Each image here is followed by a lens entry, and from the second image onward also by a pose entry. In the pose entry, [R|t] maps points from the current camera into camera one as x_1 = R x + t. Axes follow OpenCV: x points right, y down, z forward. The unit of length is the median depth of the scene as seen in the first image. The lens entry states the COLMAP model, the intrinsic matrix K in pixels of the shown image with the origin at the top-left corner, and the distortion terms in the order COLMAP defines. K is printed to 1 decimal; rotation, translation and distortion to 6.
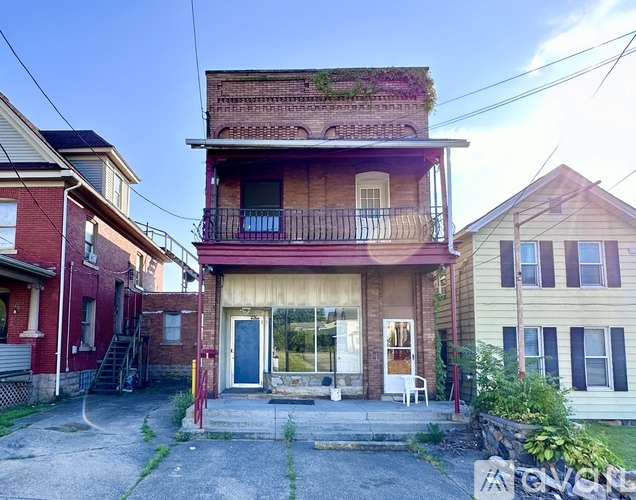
lens RADIAL K [[277.7, 0, 317.4], [0, 277.7, 243.4], [0, 0, 1]] dist [-0.000923, 0.000037]
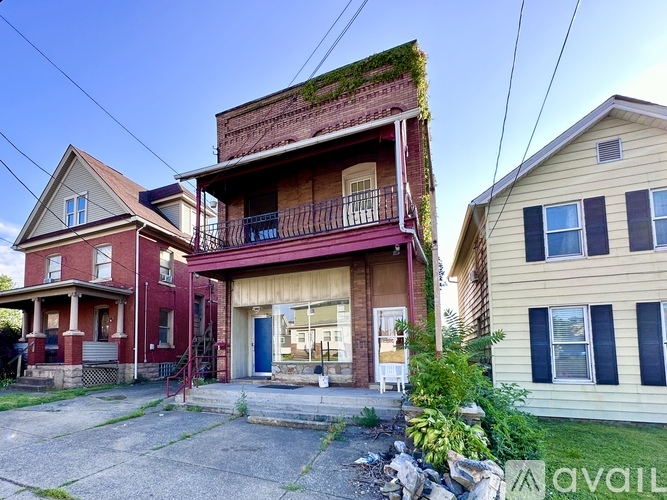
lens RADIAL K [[267.0, 0, 333.5], [0, 267.0, 250.0], [0, 0, 1]] dist [-0.000294, 0.000266]
pose [[0.939877, -0.137315, -0.312690, 0.426459], [0.137673, 0.990254, -0.021047, 0.065823], [0.312533, -0.023267, 0.949622, 0.052999]]
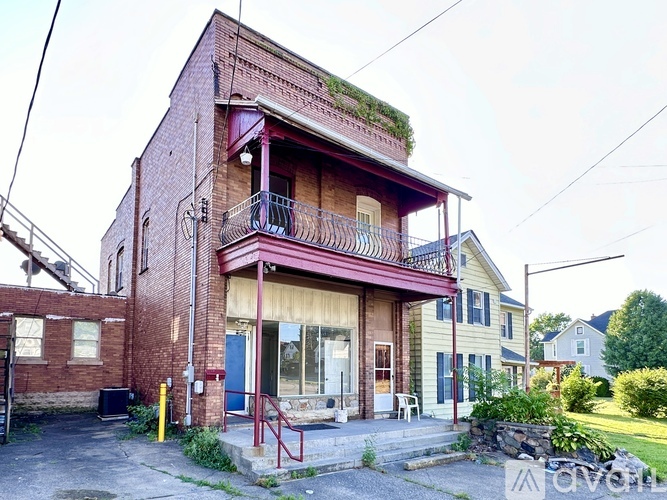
lens RADIAL K [[288.5, 0, 301.3], [0, 288.5, 268.7], [0, 0, 1]] dist [-0.000290, 0.000020]
pose [[0.883732, 0.157695, 0.440624, -0.510413], [-0.167546, 0.985722, -0.016744, 0.068238], [-0.436973, -0.059027, 0.897536, 0.166727]]
